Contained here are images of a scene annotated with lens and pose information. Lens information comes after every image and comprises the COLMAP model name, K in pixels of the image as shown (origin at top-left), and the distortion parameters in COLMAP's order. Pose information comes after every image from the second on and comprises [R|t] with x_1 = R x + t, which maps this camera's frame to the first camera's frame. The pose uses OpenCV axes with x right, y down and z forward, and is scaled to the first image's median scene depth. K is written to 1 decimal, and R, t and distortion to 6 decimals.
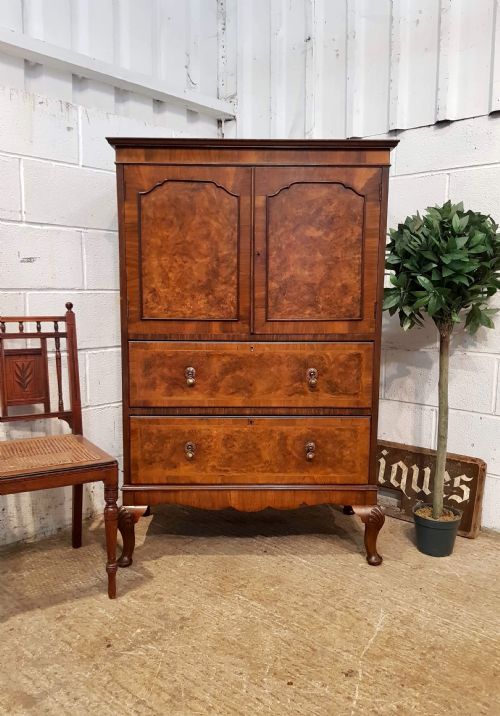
lens RADIAL K [[586.4, 0, 247.0], [0, 586.4, 370.0], [0, 0, 1]] dist [-0.013740, -0.025137]
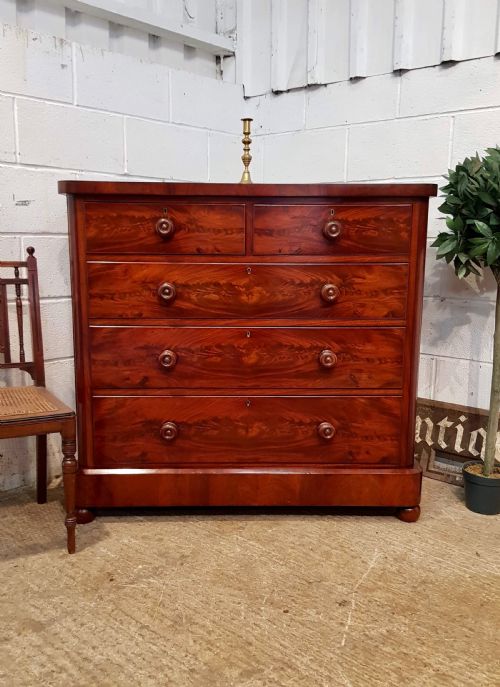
lens RADIAL K [[632.3, 0, 252.2], [0, 632.3, 360.6], [0, 0, 1]] dist [0.014848, -0.075123]
pose [[0.999931, 0.003569, 0.011163, -0.001394], [-0.004160, 0.998568, 0.053332, 0.021046], [-0.010957, -0.053375, 0.998514, -0.093489]]
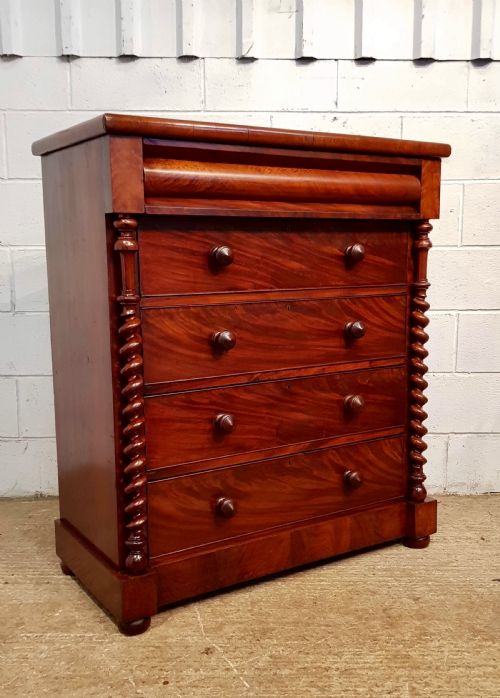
lens RADIAL K [[752.7, 0, 272.5], [0, 752.7, 367.8], [0, 0, 1]] dist [0.121226, -0.315268]
pose [[0.728118, -0.122110, 0.674487, -0.451910], [0.097383, 0.992451, 0.074548, -0.023020], [-0.678498, 0.011404, 0.734513, -0.001207]]
